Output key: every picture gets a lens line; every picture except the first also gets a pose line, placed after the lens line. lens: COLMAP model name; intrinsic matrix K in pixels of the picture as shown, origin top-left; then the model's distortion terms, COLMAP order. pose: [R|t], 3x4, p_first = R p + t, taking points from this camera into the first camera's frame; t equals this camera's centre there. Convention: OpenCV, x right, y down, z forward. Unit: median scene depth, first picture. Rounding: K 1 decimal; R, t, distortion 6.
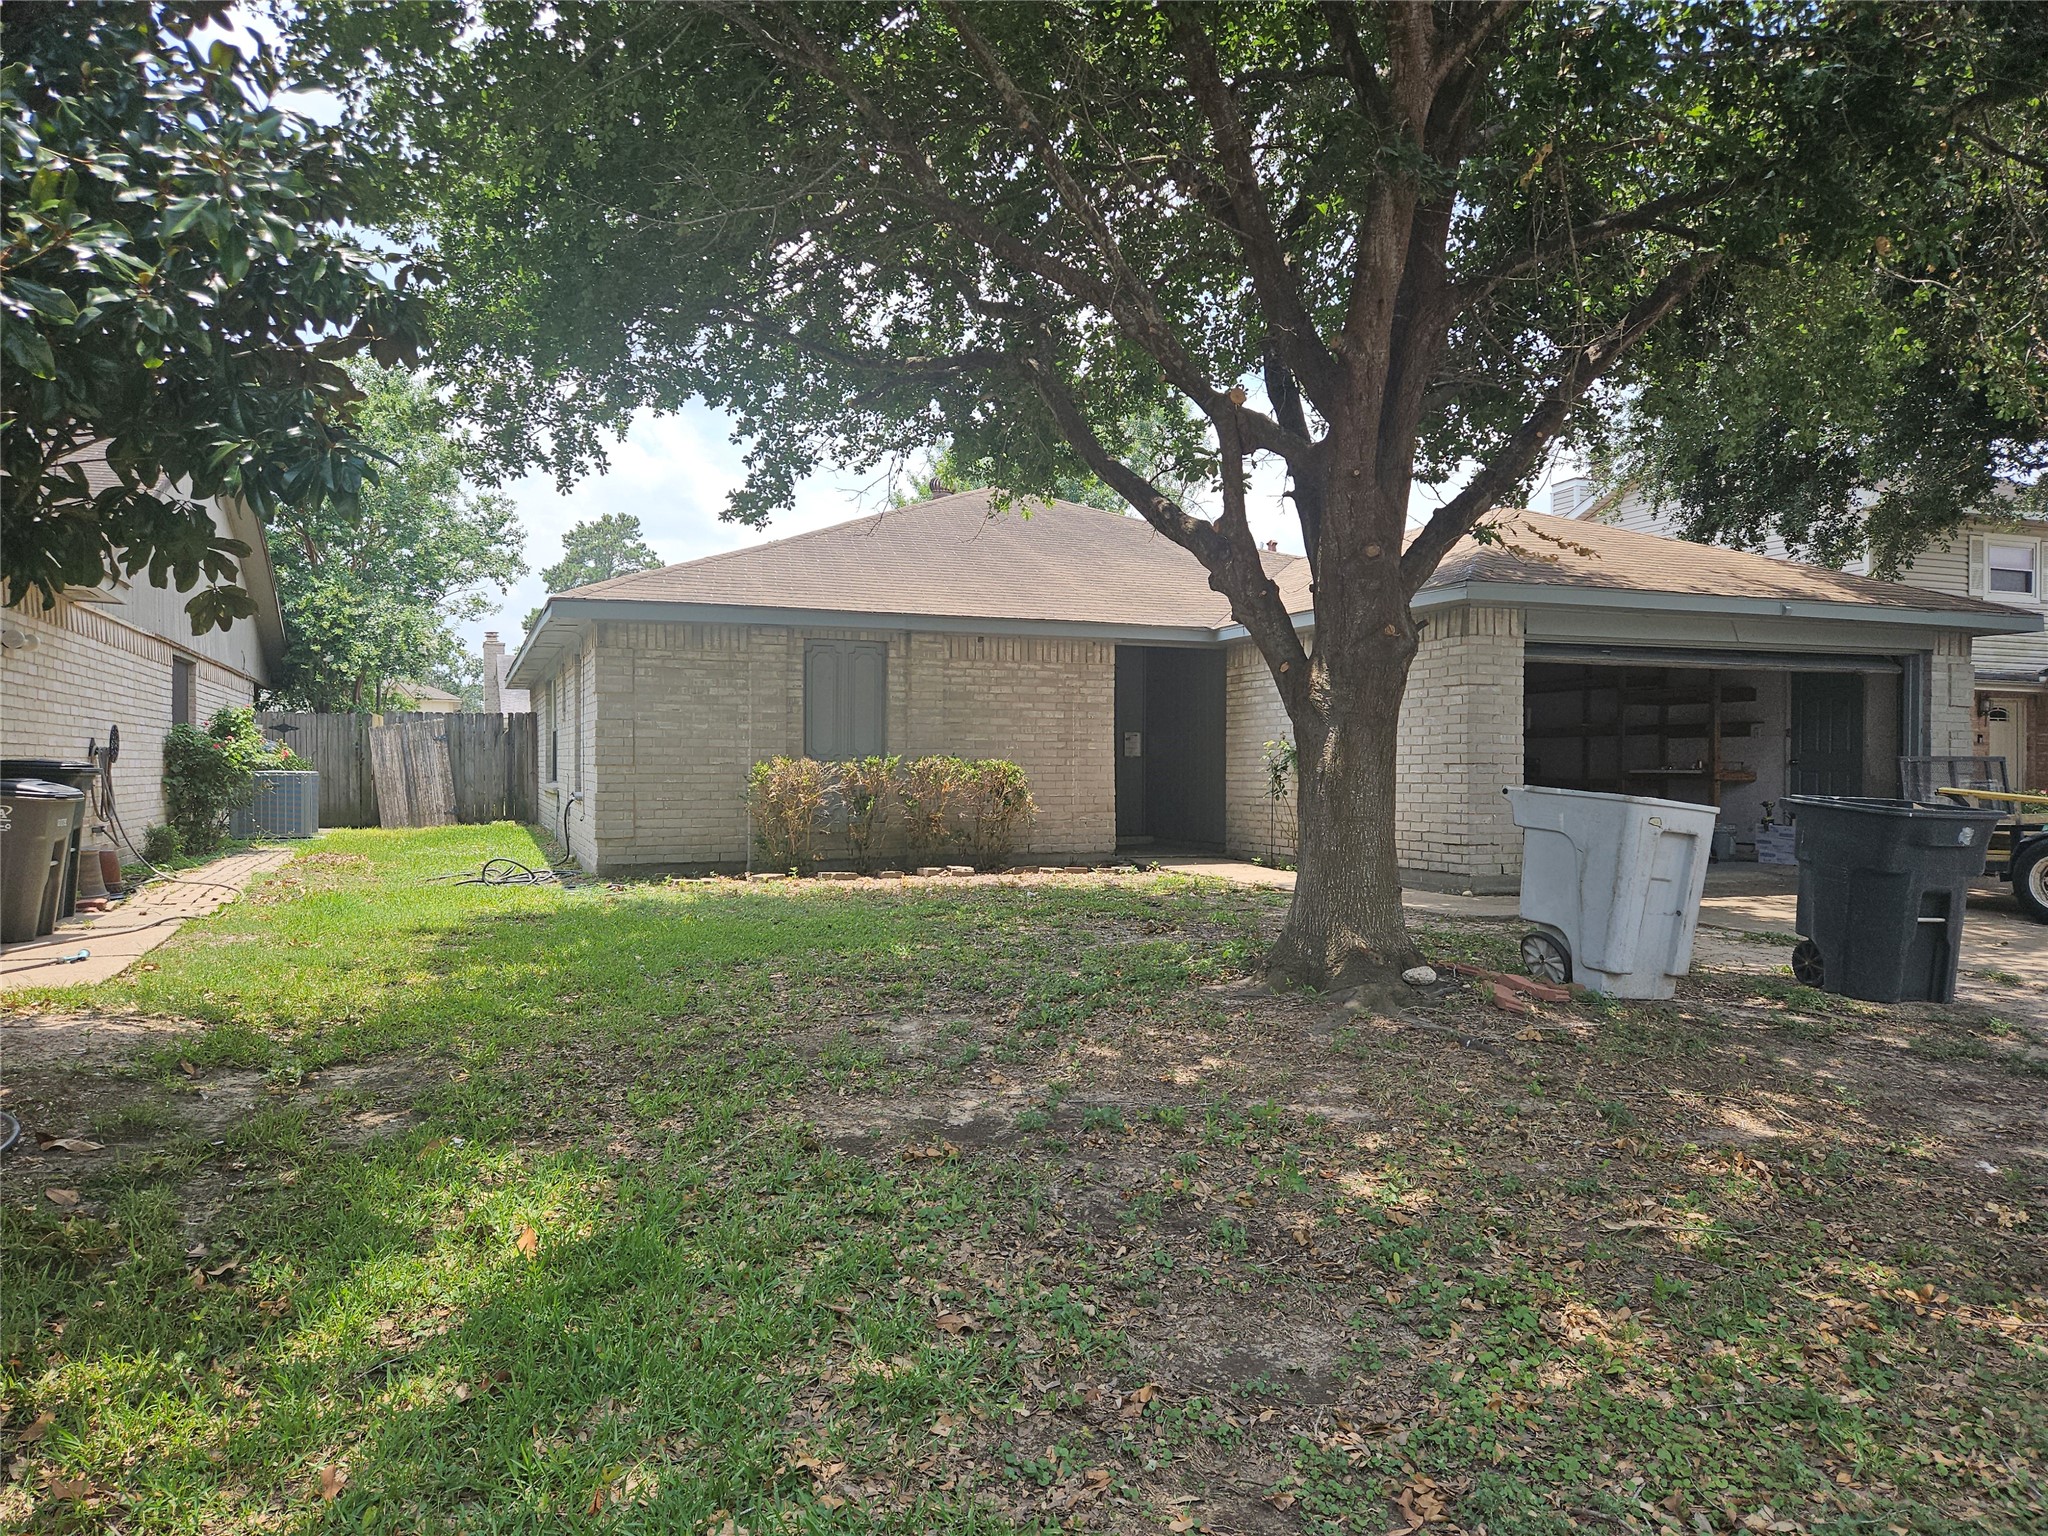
lens RADIAL K [[1389.6, 0, 1027.8], [0, 1389.6, 770.3], [0, 0, 1]] dist [0.042469, -0.024451]
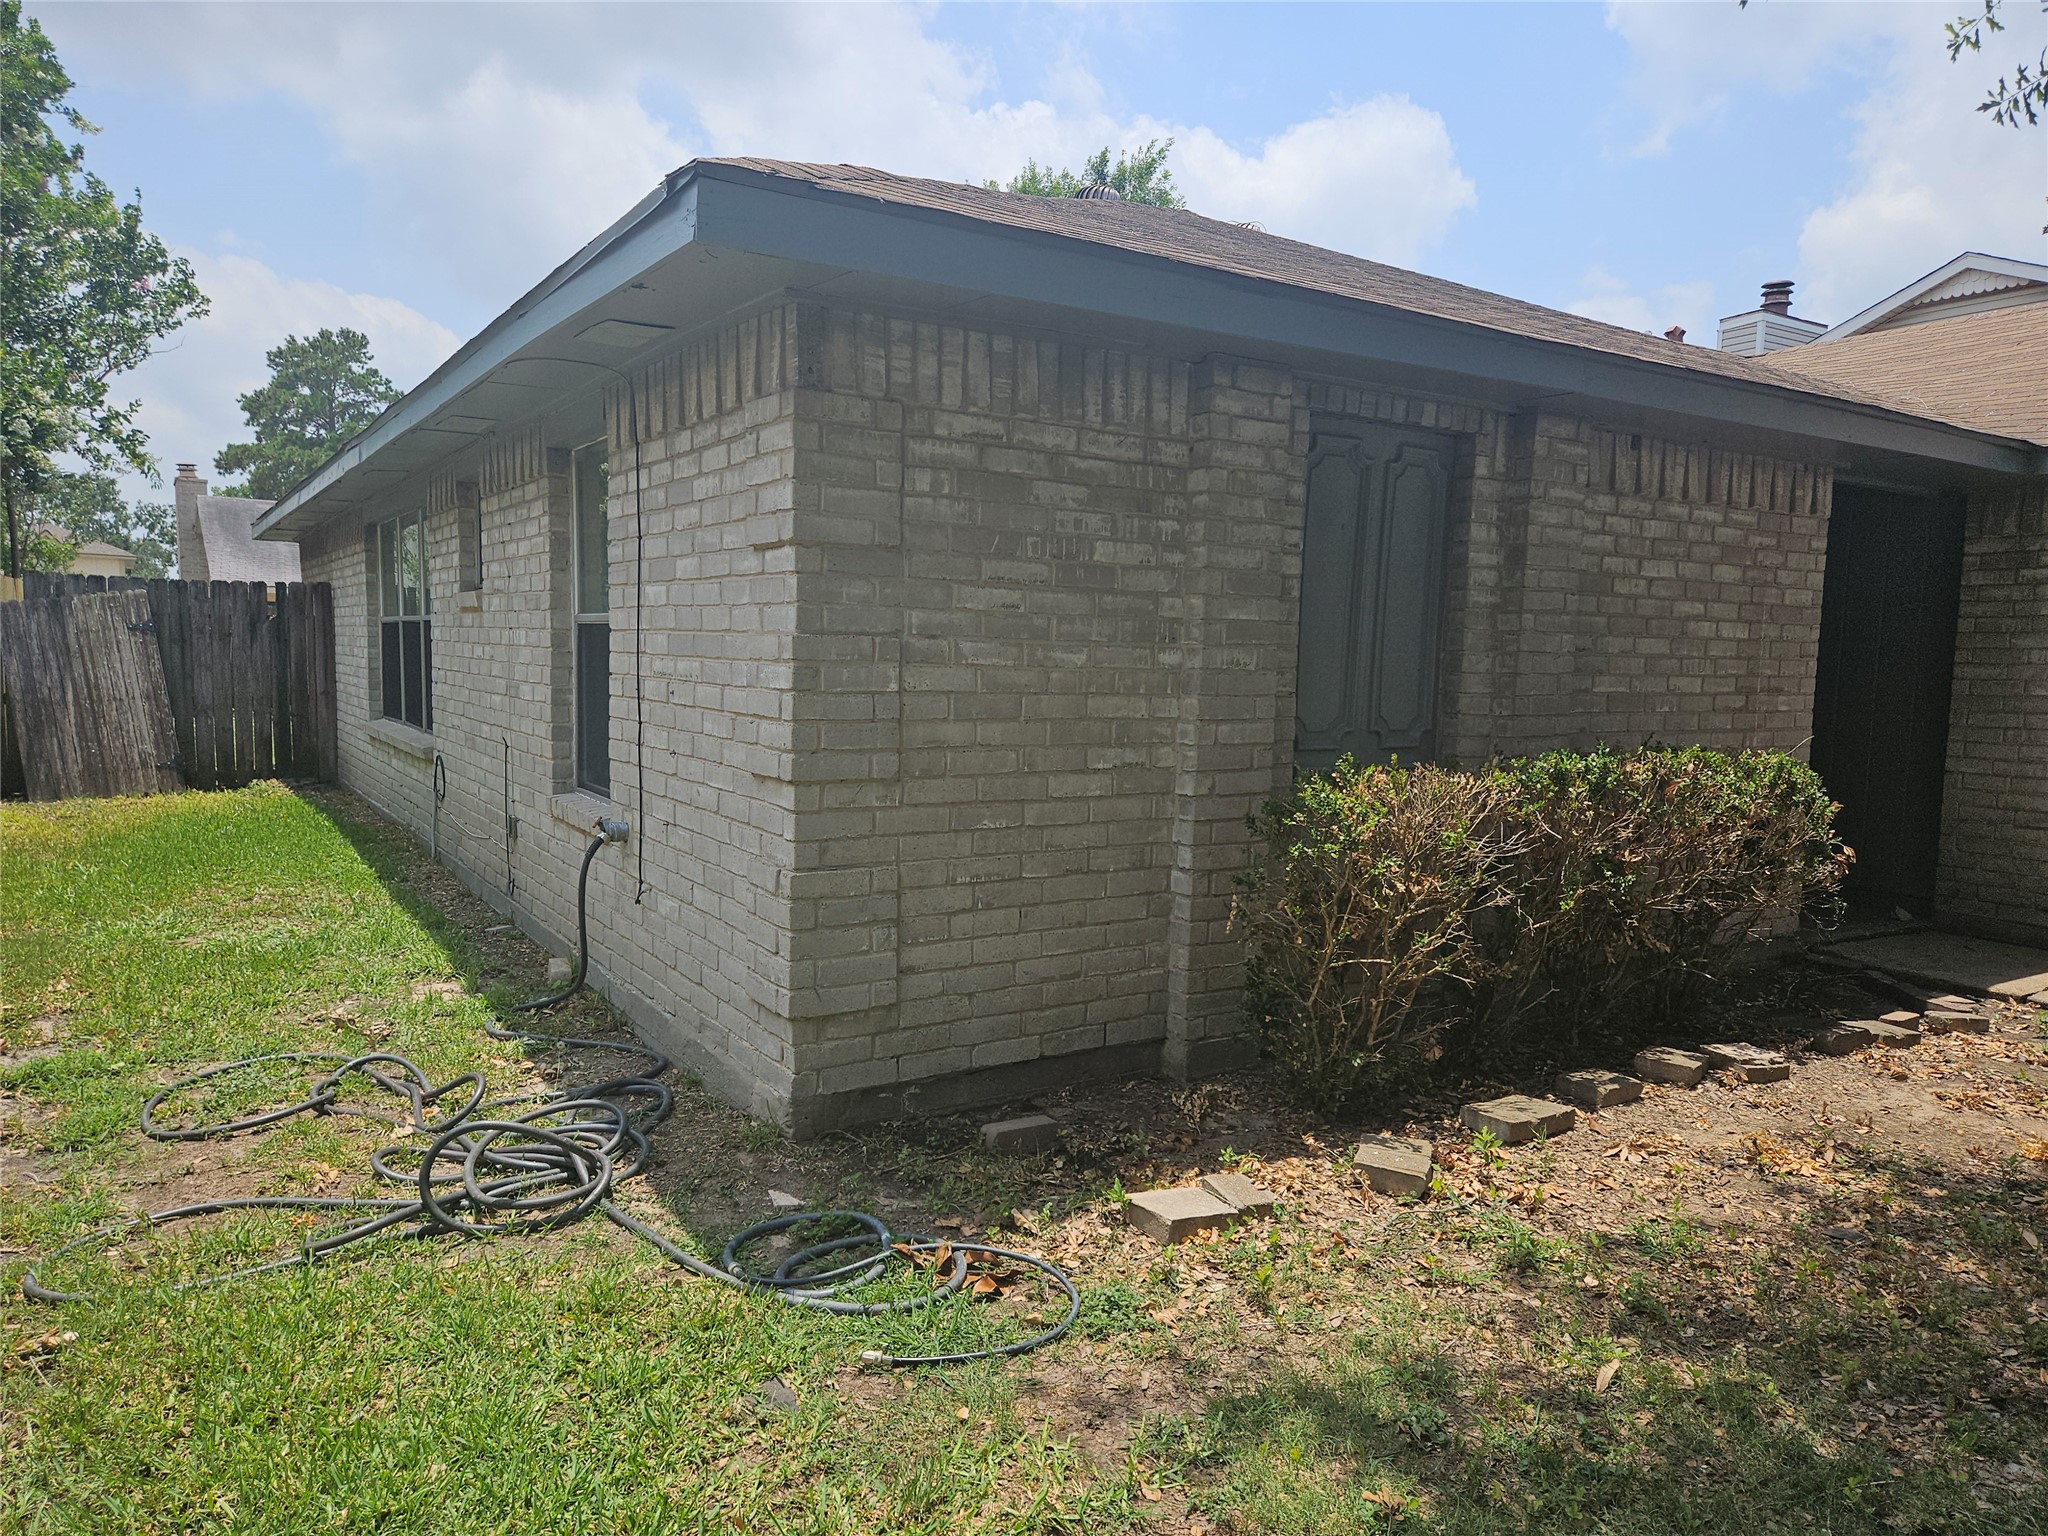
lens RADIAL K [[1389.6, 0, 1006.7], [0, 1389.6, 775.8], [0, 0, 1]] dist [0.042469, -0.024451]
pose [[0.985021, 0.004463, 0.172379, -0.273805], [-0.019676, 0.996045, 0.086649, -0.028302], [-0.171311, -0.088743, 0.981212, 0.600317]]
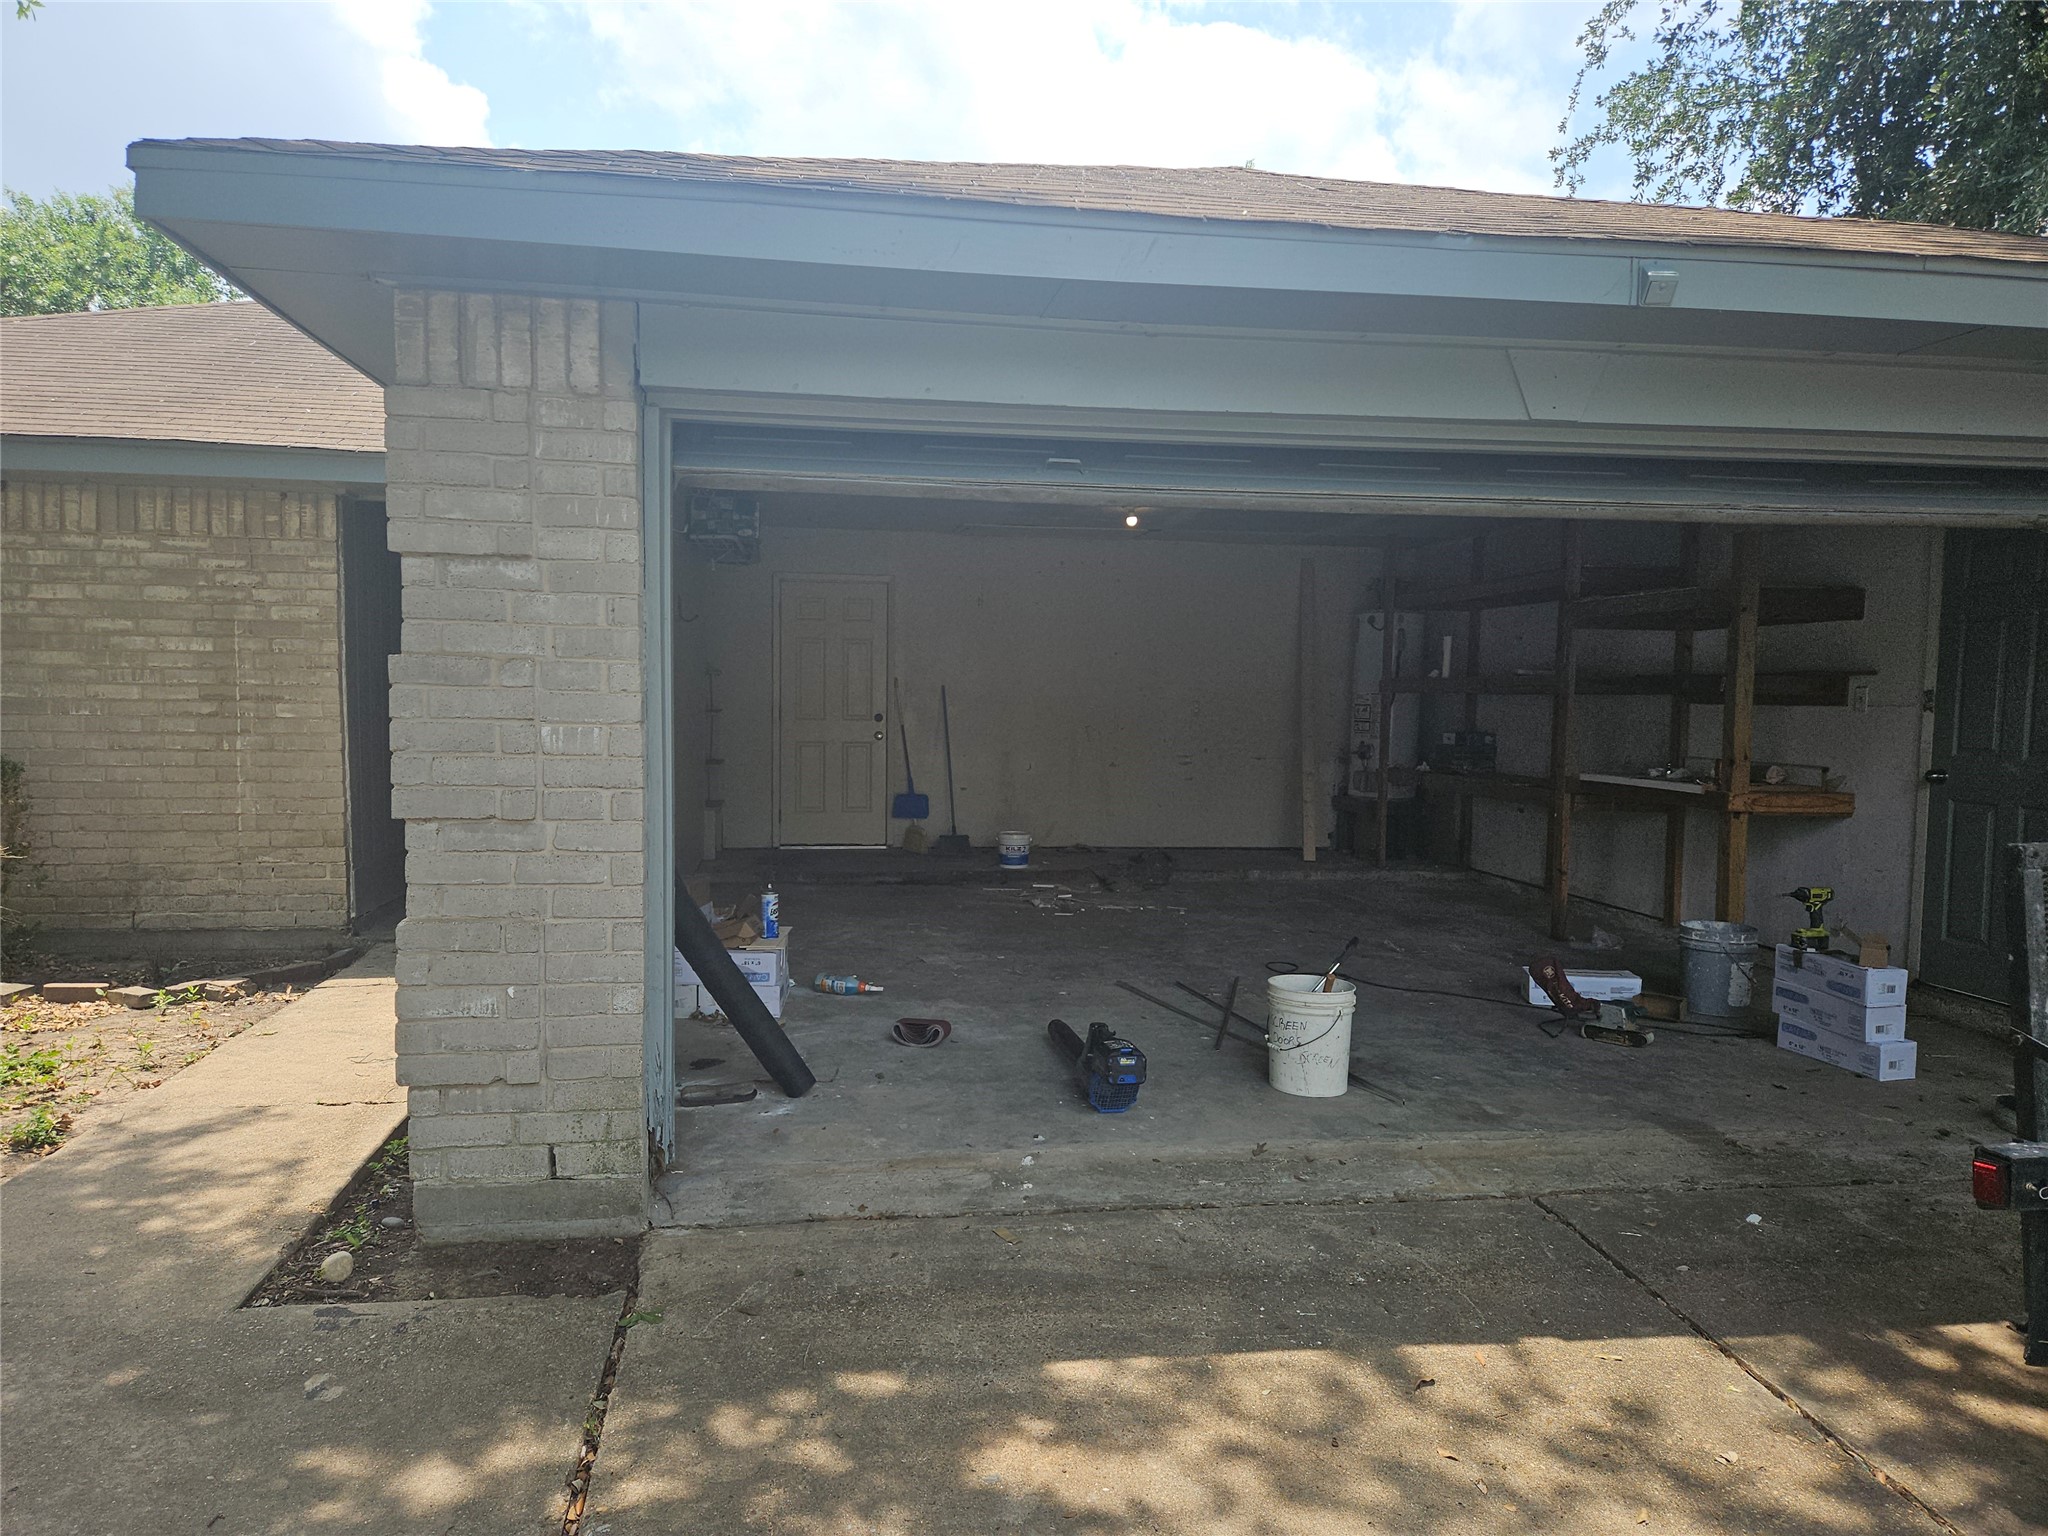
lens RADIAL K [[1389.6, 0, 1033.5], [0, 1389.6, 767.5], [0, 0, 1]] dist [0.042469, -0.024451]
pose [[0.971040, 0.025617, -0.237540, 0.413634], [-0.012979, 0.998423, 0.054615, -0.027549], [0.238565, -0.049951, 0.969841, 0.587682]]
